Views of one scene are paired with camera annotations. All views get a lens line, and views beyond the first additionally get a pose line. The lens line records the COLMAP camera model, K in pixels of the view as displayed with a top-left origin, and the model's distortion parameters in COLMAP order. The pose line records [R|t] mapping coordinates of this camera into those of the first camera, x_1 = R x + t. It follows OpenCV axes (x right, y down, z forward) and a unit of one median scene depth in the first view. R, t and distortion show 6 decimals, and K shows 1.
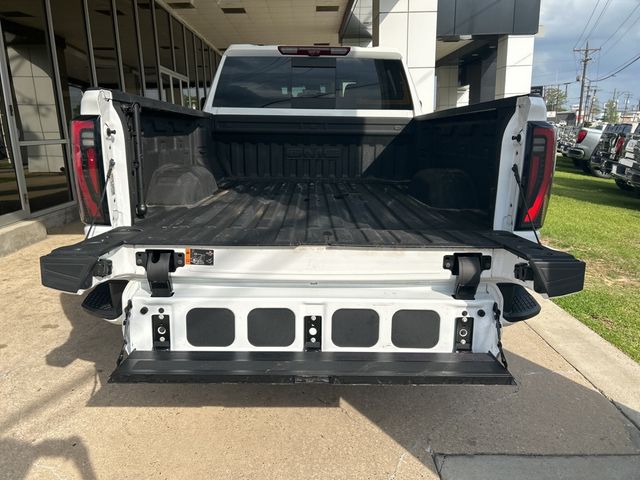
lens RADIAL K [[480.5, 0, 318.7], [0, 480.5, 236.3], [0, 0, 1]] dist [0.047119, -0.046649]
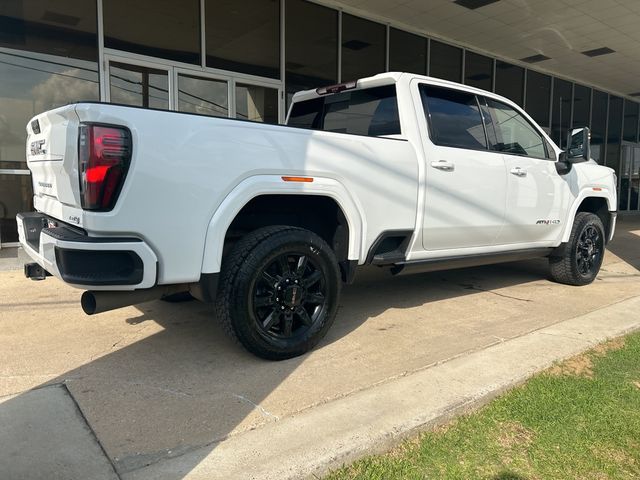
lens RADIAL K [[474.9, 0, 324.4], [0, 474.9, 235.9], [0, 0, 1]] dist [0.032527, -0.012570]
pose [[0.615373, 0.099937, -0.781875, 0.650579], [-0.192130, 0.981030, -0.025823, -0.013875], [0.764462, 0.166113, 0.622900, 0.269523]]
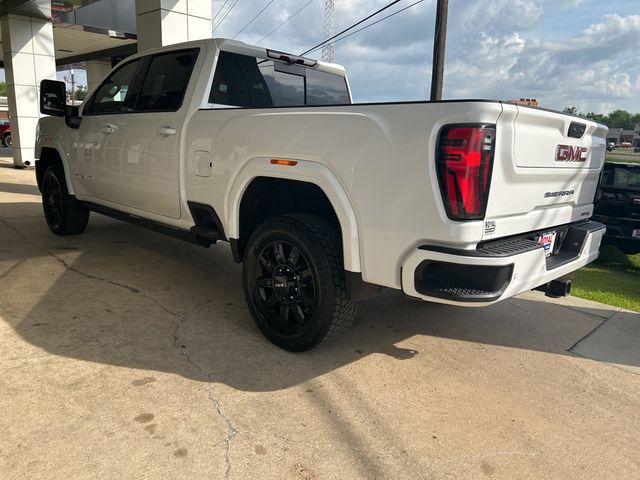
lens RADIAL K [[480.5, 0, 317.3], [0, 480.5, 226.8], [0, 0, 1]] dist [0.047119, -0.046649]
pose [[0.711443, -0.090891, 0.696841, -0.555917], [0.104519, 0.994258, 0.022975, -0.026852], [-0.694927, 0.056487, 0.716858, 0.167959]]
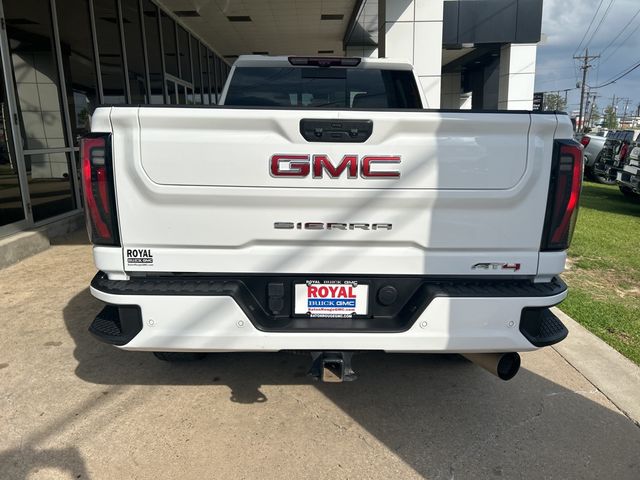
lens RADIAL K [[480.5, 0, 325.3], [0, 480.5, 227.1], [0, 0, 1]] dist [0.047119, -0.046649]
pose [[0.999969, 0.000031, 0.007868, -0.012020], [0.000189, 0.999608, -0.027982, -0.012472], [-0.007866, 0.027982, 0.999577, 0.014146]]
